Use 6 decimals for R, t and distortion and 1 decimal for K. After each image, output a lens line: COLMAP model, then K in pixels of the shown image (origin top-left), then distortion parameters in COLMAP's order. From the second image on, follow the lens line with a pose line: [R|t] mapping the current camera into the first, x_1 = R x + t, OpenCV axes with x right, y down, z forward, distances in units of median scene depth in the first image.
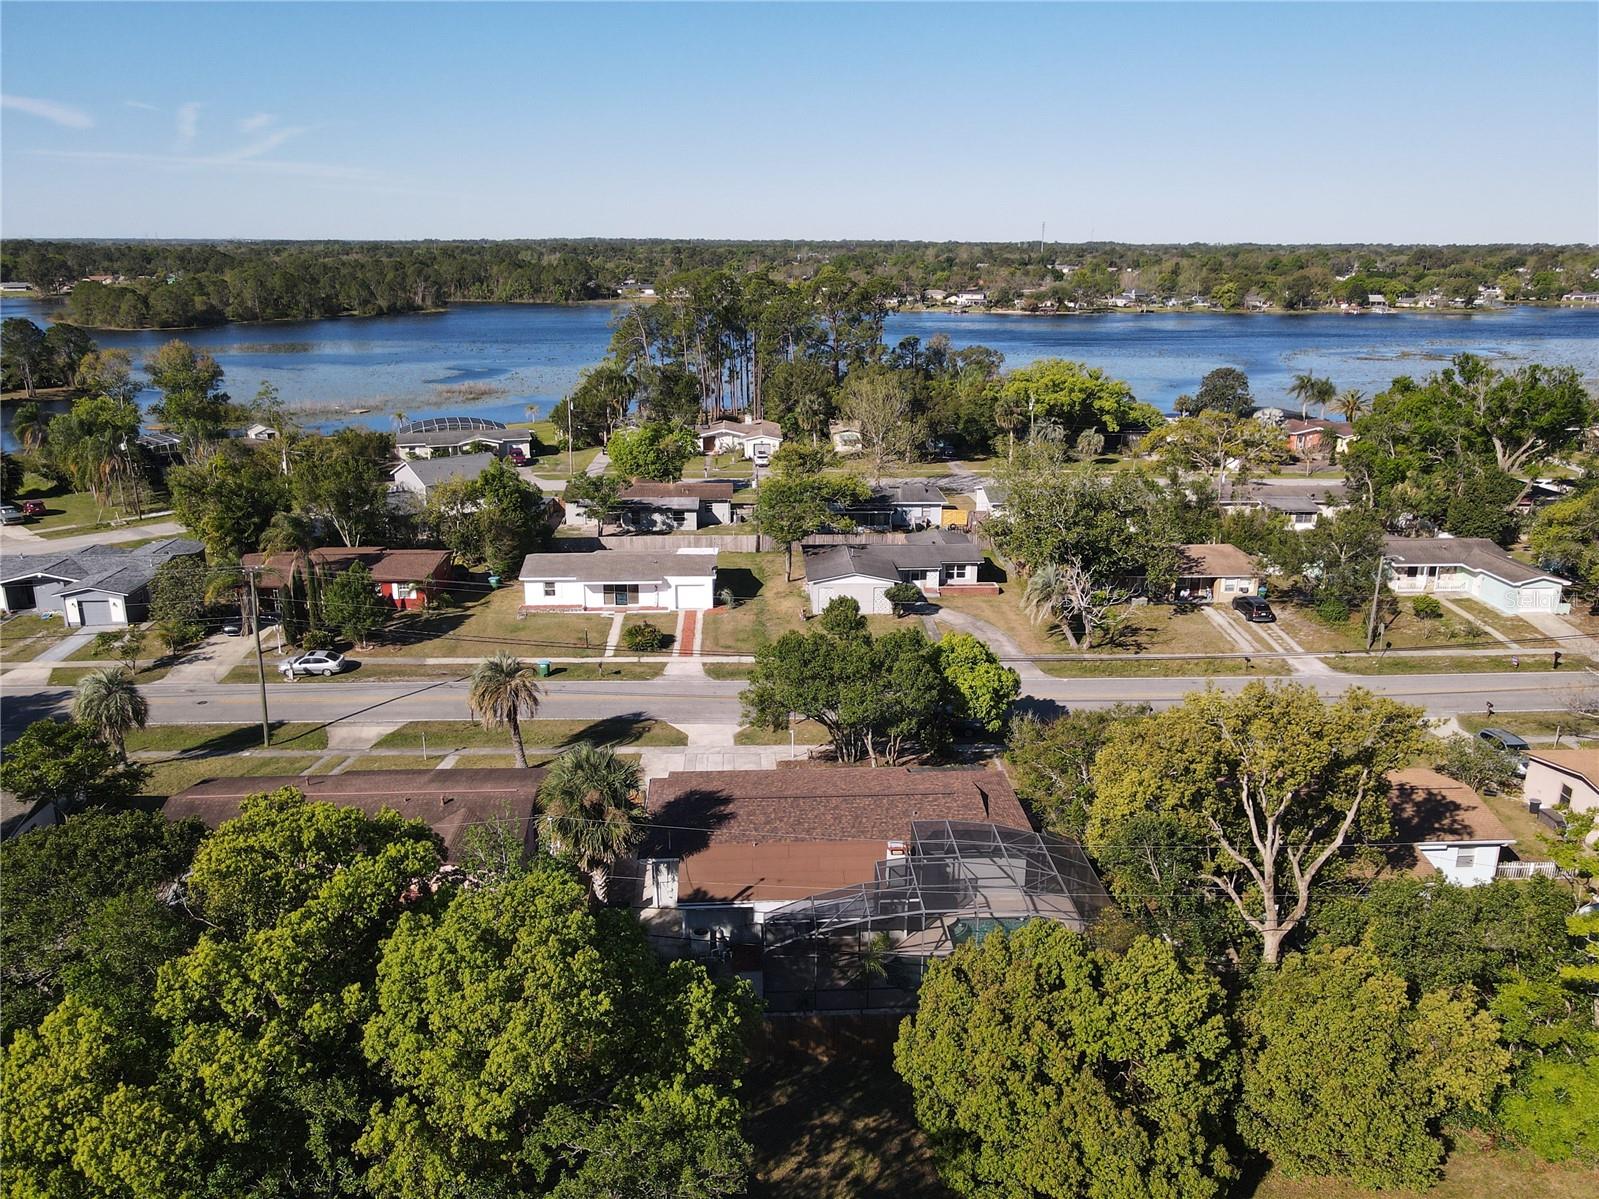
lens RADIAL K [[1173.4, 0, 799.5], [0, 1173.4, 599.5], [0, 0, 1]] dist [0.007278, 0.003469]
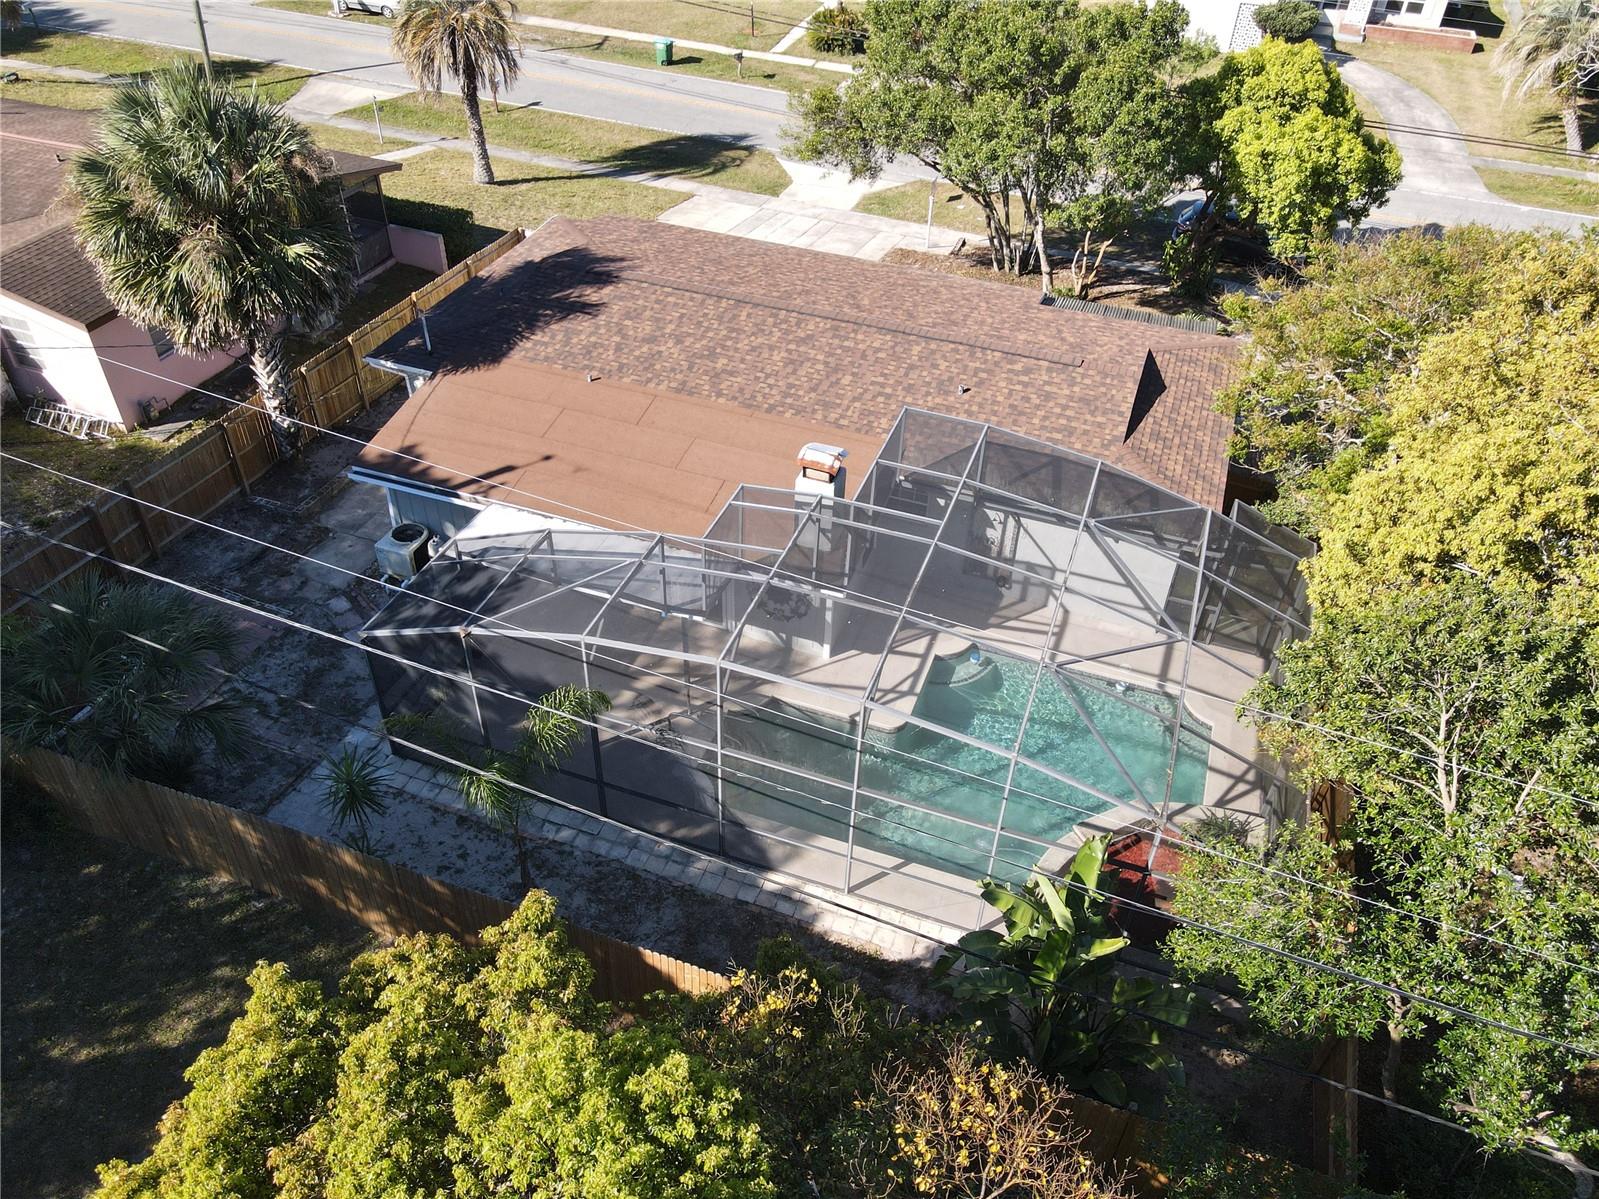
lens RADIAL K [[1173.4, 0, 799.5], [0, 1173.4, 599.5], [0, 0, 1]] dist [0.007278, 0.003469]
pose [[0.925795, 0.269058, -0.265538, 0.138267], [-0.139751, 0.896271, 0.420914, 0.058740], [0.351245, -0.352571, 0.867364, 0.443187]]
